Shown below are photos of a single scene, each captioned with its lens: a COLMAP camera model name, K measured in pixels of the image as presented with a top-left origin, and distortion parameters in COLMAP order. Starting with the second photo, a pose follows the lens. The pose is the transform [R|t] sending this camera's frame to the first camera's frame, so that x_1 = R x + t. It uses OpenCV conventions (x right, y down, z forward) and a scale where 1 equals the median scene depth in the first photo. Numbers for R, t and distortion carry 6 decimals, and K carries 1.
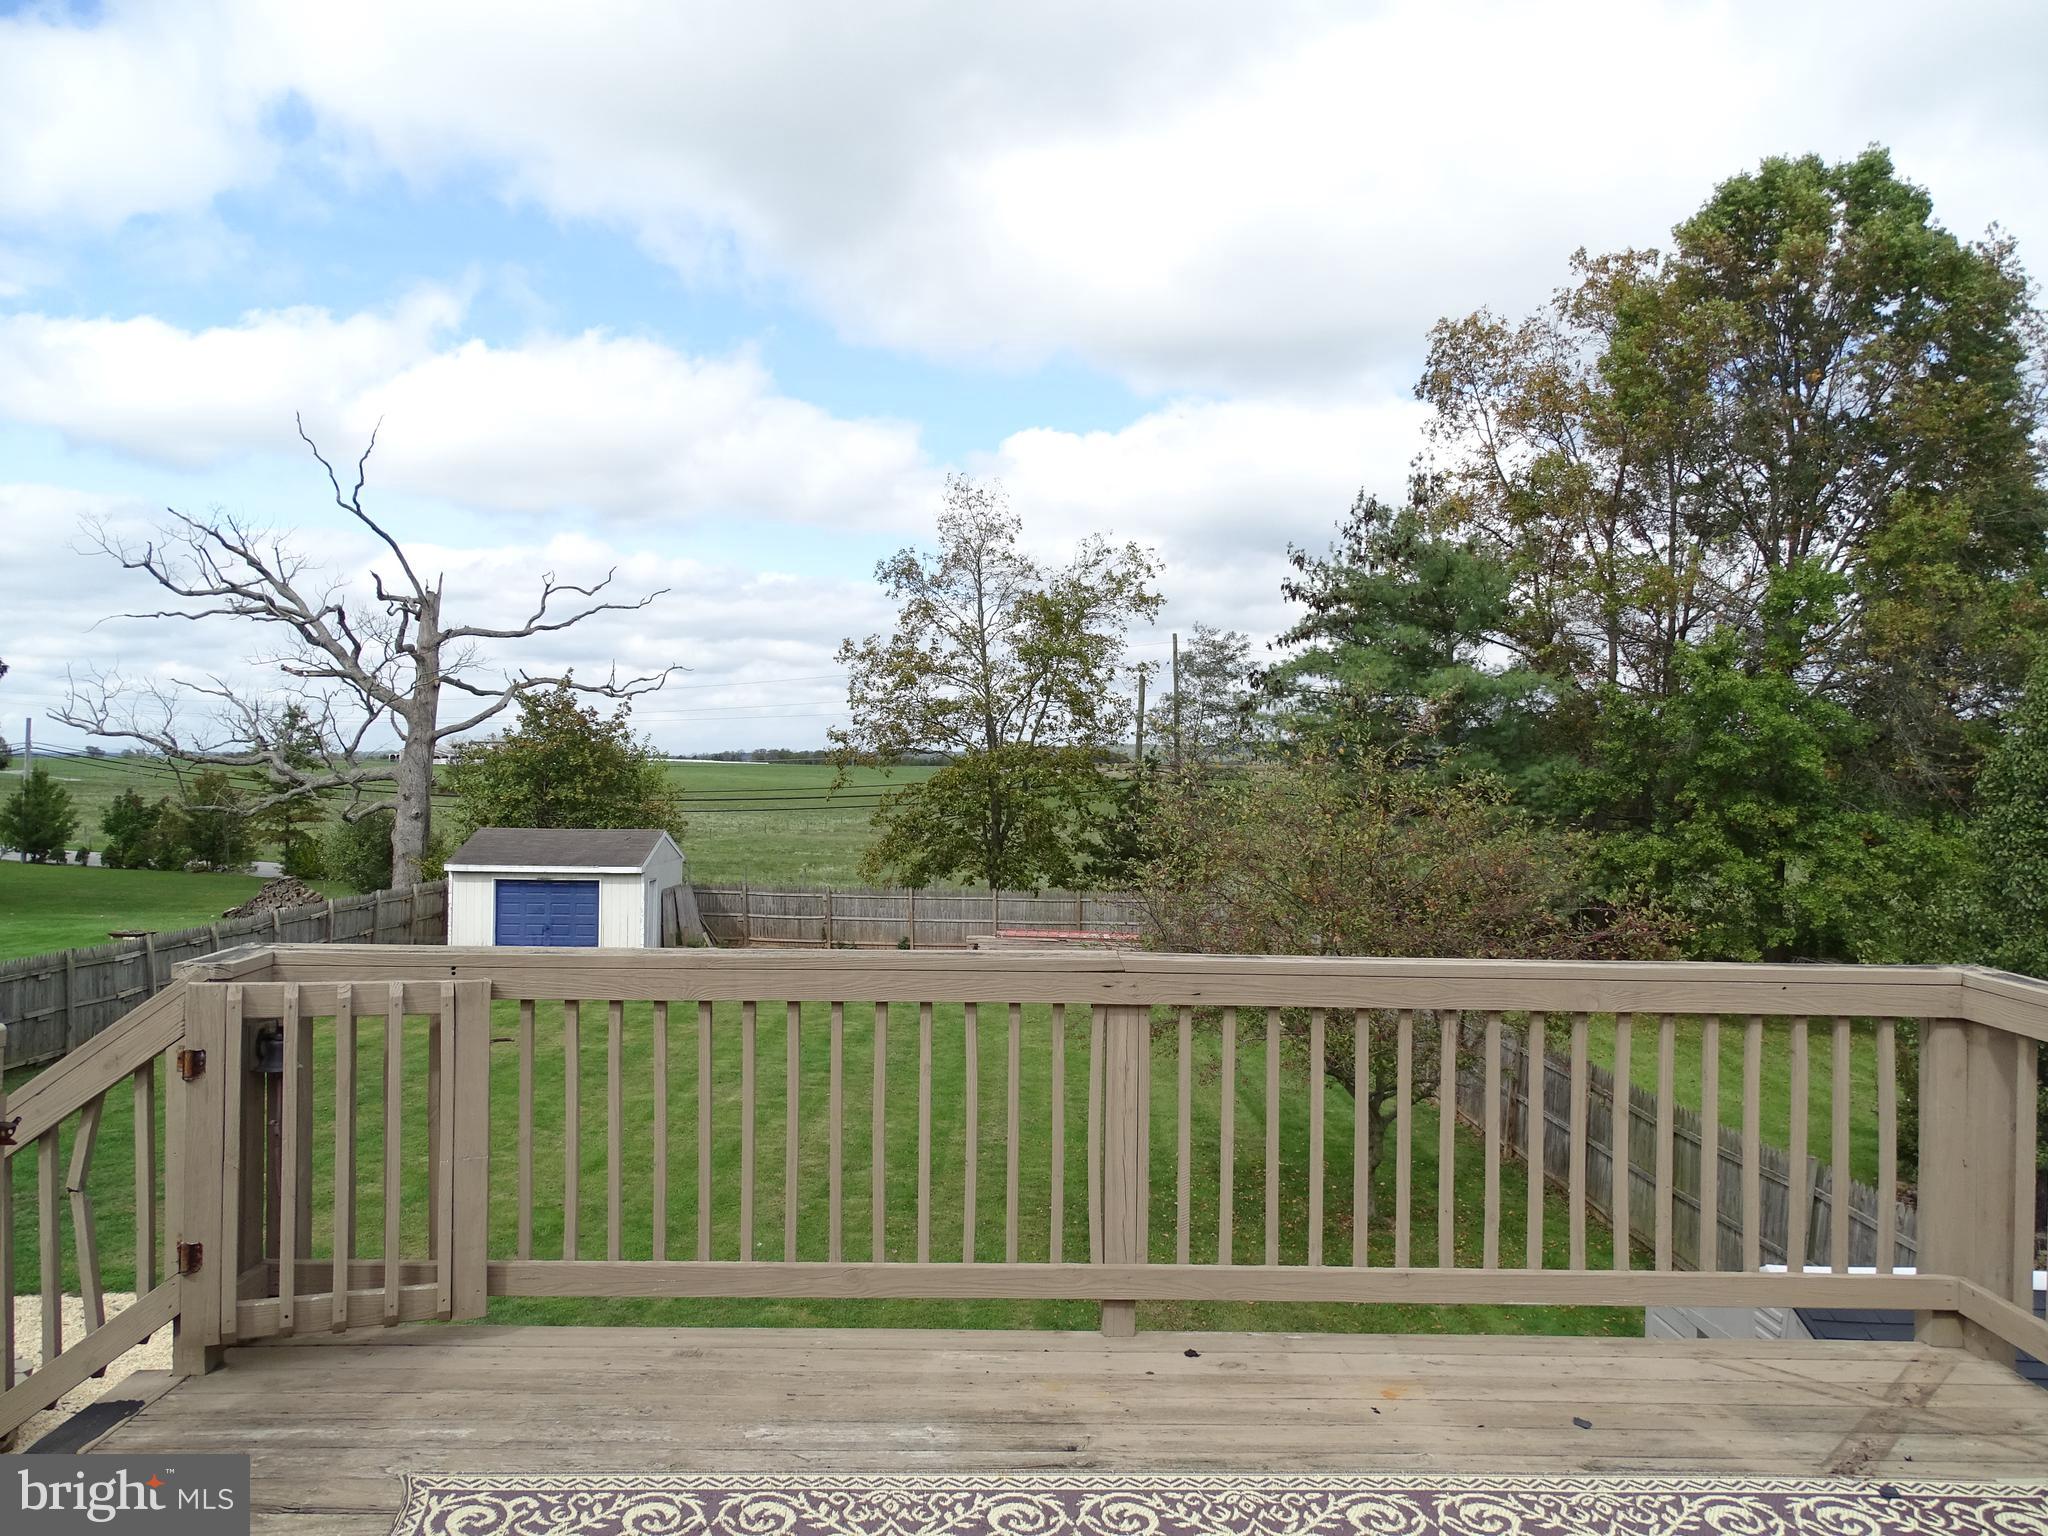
lens RADIAL K [[1453.4, 0, 1021.5], [0, 1453.4, 774.8], [0, 0, 1]] dist [0.003486, 0.008695]
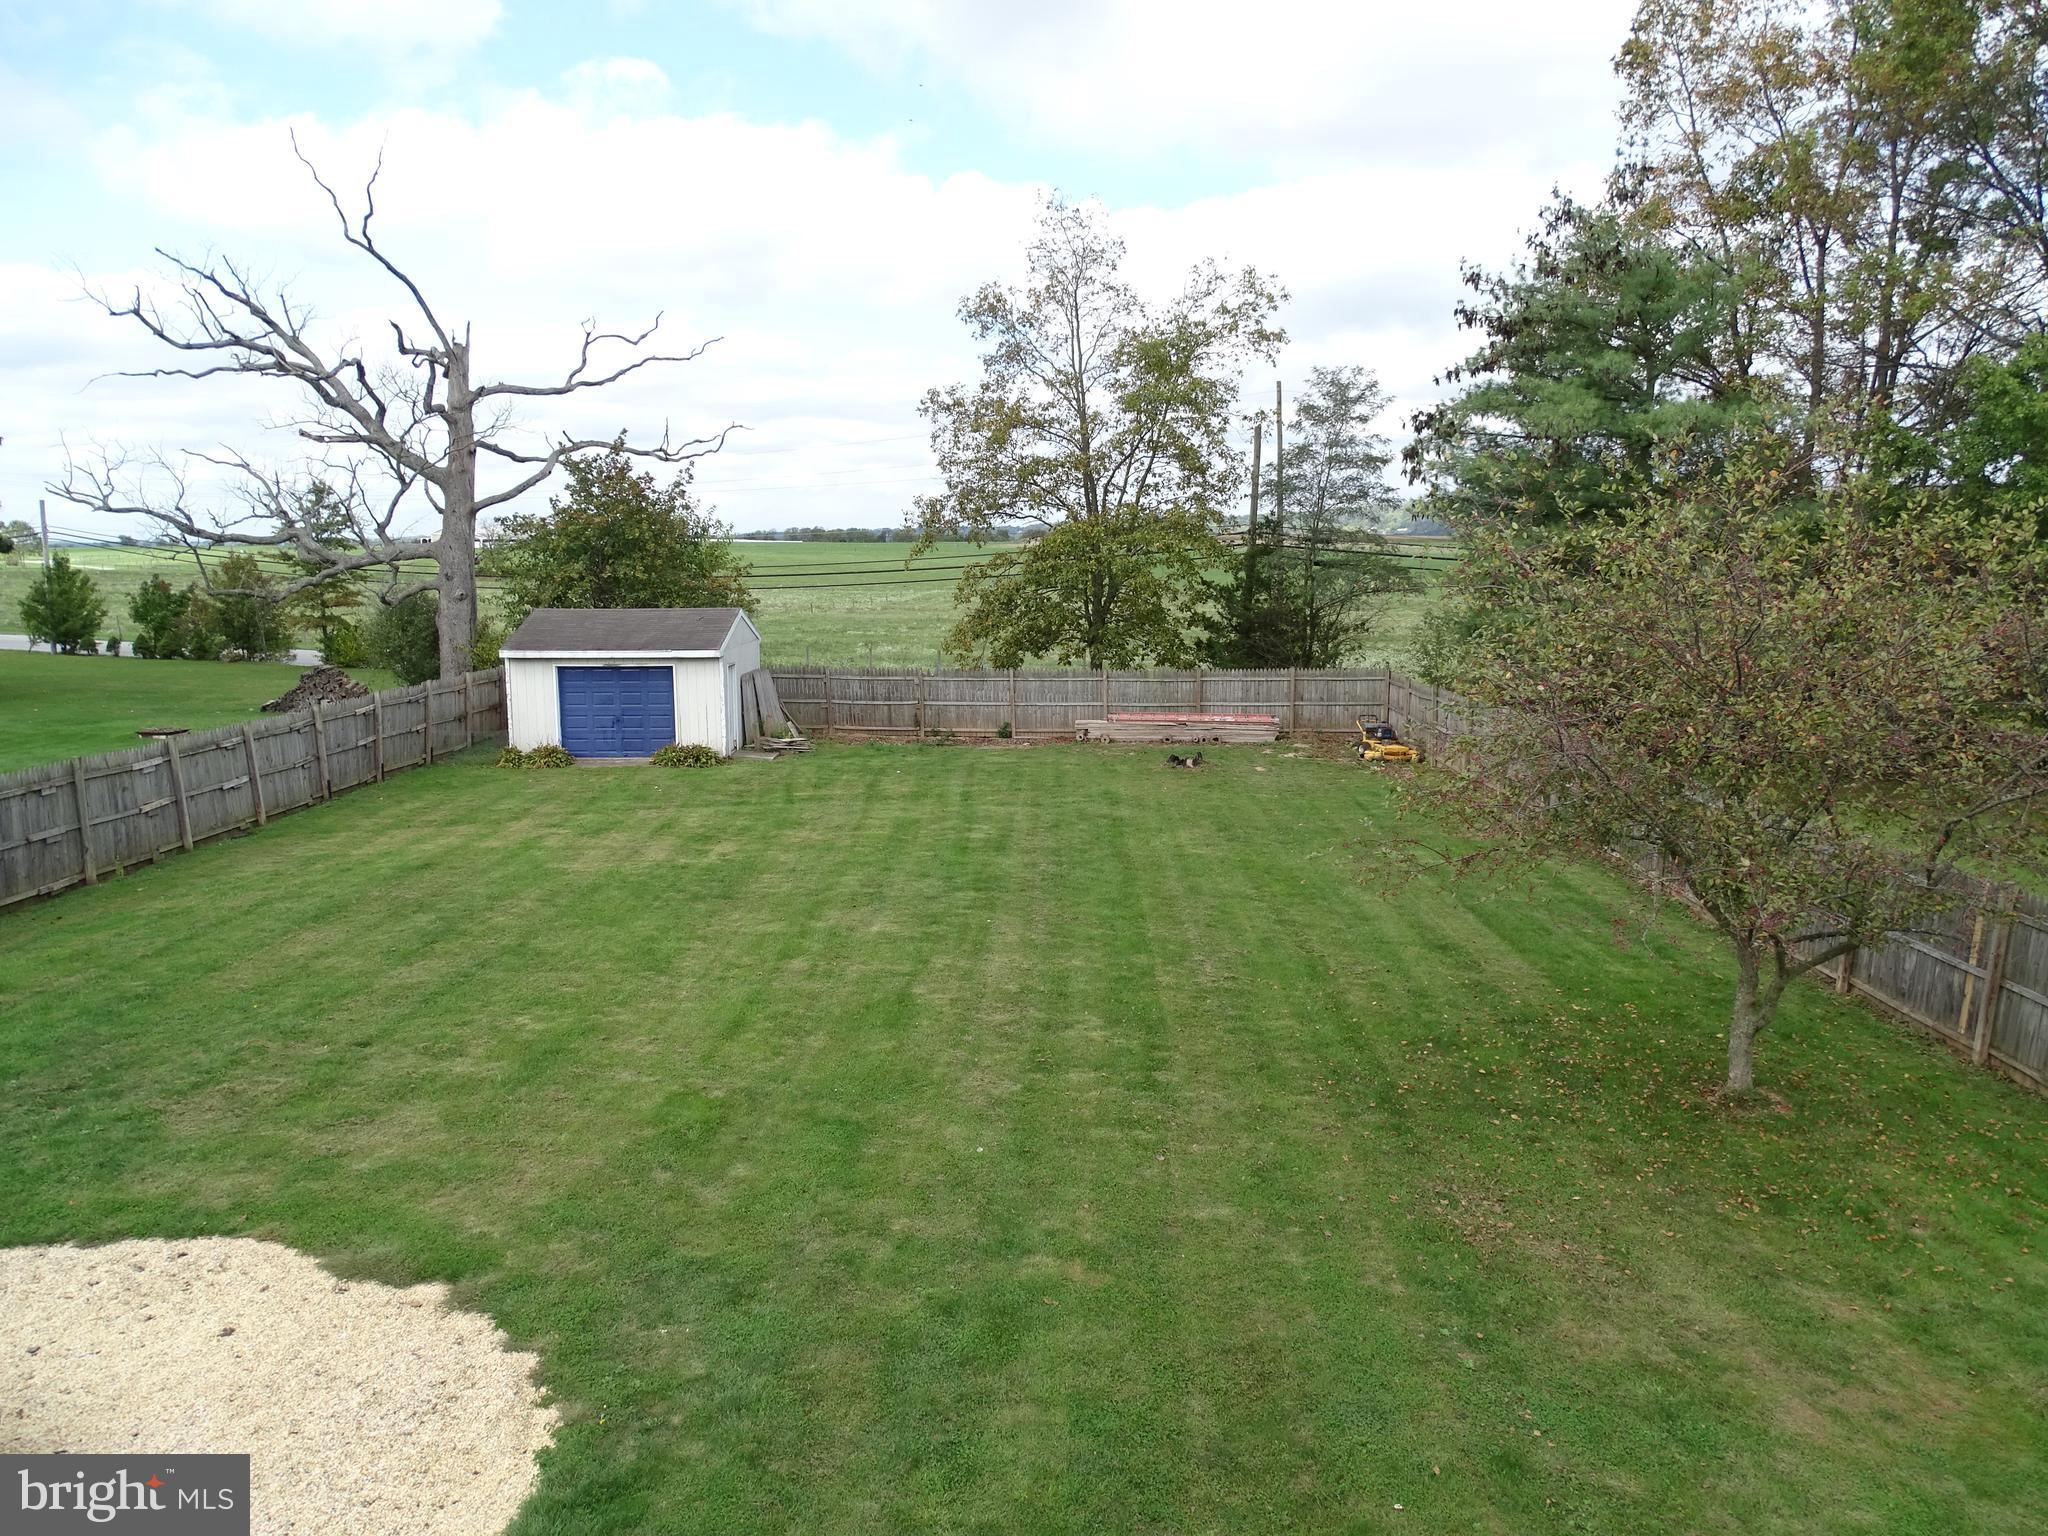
lens RADIAL K [[1453.4, 0, 1025.1], [0, 1453.4, 769.0], [0, 0, 1]] dist [0.003486, 0.008695]
pose [[0.999662, -0.013012, -0.022510, -0.044423], [0.016216, 0.988771, 0.148559, 0.005010], [0.020324, -0.148874, 0.988647, 0.092003]]
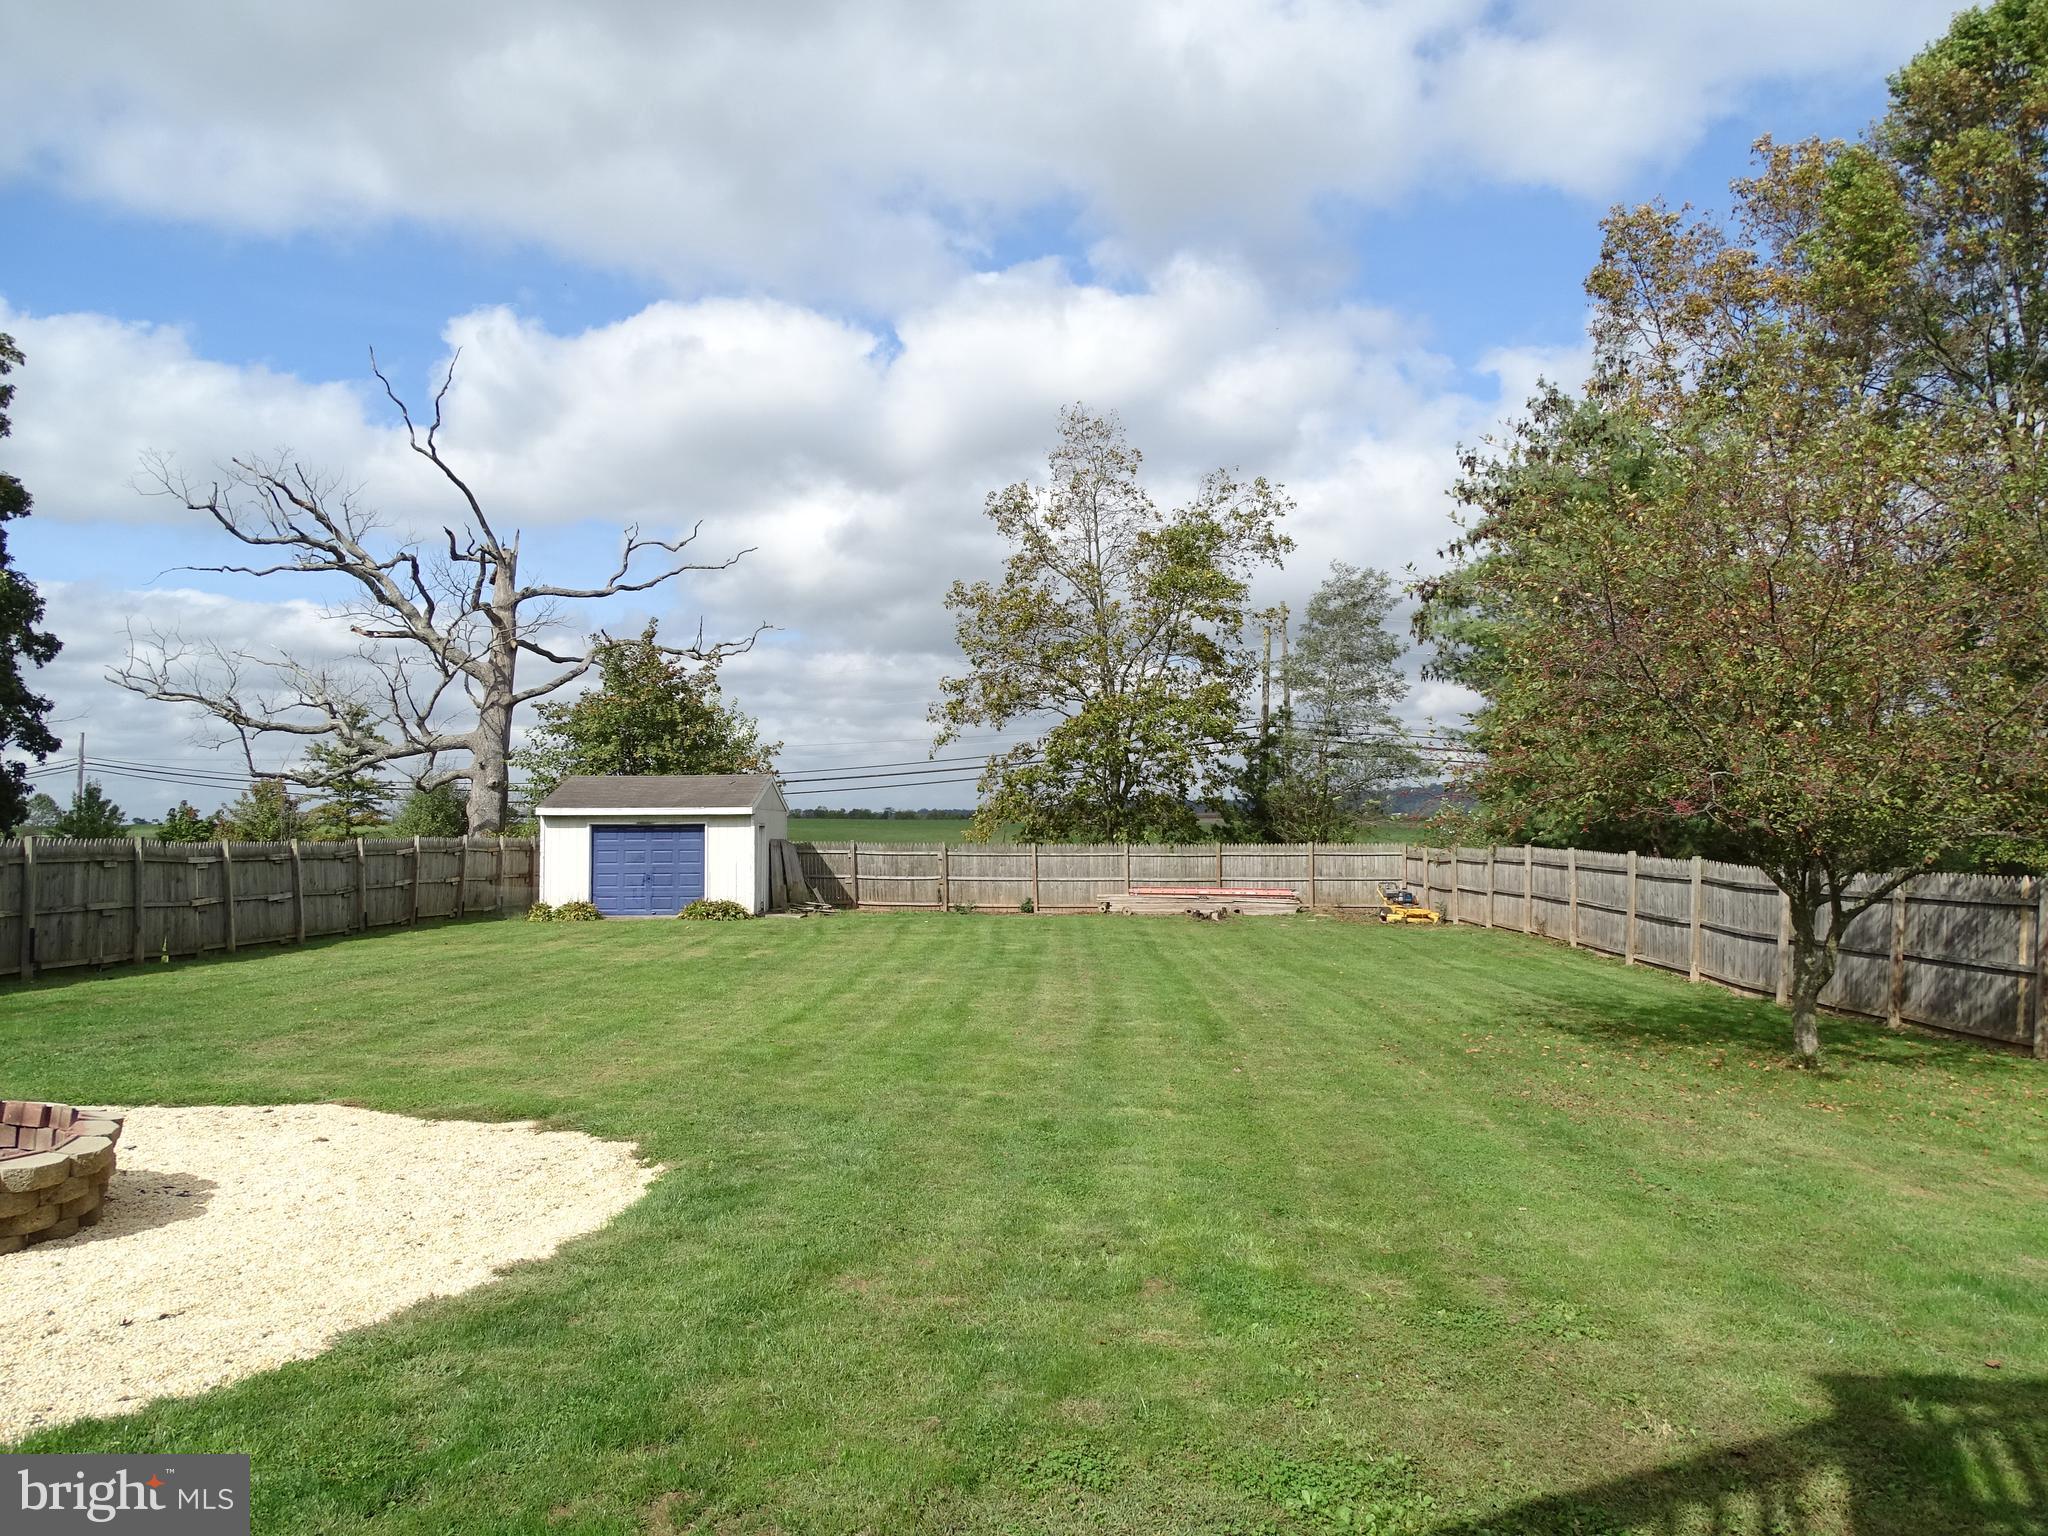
lens RADIAL K [[1453.4, 0, 1021.0], [0, 1453.4, 780.2], [0, 0, 1]] dist [0.003486, 0.008695]
pose [[0.999616, -0.016113, -0.022562, -0.057738], [0.015260, 0.999181, -0.037487, 0.065523], [0.023147, 0.037128, 0.999042, 0.077855]]
